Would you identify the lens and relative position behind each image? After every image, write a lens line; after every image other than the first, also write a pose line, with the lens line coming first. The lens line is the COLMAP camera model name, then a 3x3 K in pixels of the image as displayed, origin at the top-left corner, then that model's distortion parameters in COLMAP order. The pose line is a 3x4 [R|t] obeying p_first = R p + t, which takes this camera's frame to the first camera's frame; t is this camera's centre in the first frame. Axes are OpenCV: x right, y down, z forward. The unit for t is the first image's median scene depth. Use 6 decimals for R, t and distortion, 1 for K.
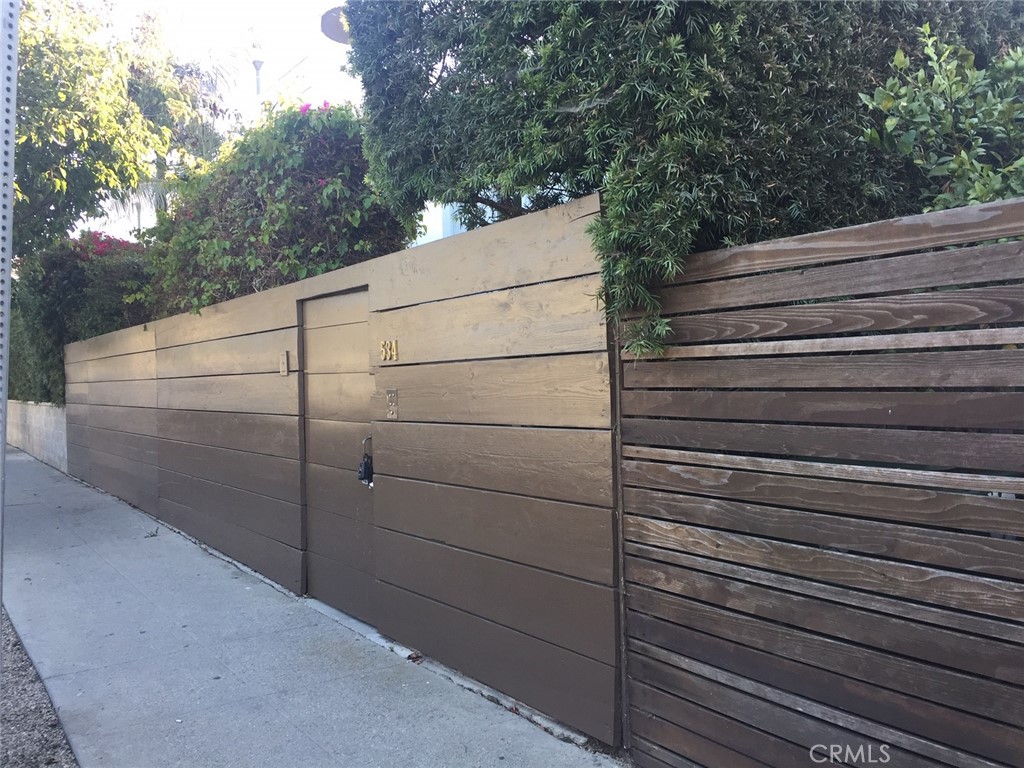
lens RADIAL K [[873.6, 0, 512.0], [0, 873.6, 384.0], [0, 0, 1]] dist [0.001076, 0.003896]
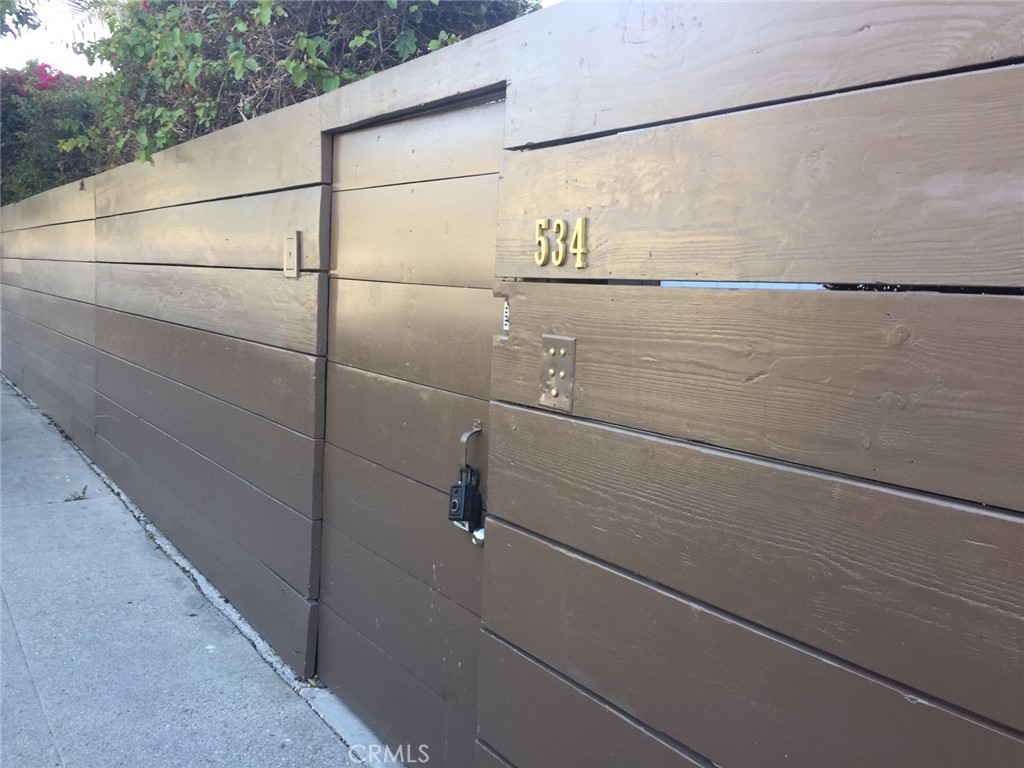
lens RADIAL K [[1003.6, 0, 512.0], [0, 1003.6, 384.0], [0, 0, 1]] dist [0.042037, -0.022754]
pose [[0.997740, 0.064393, -0.019175, -0.099832], [-0.062297, 0.993533, 0.094928, -0.010468], [0.025164, -0.093518, 0.995299, 0.349073]]
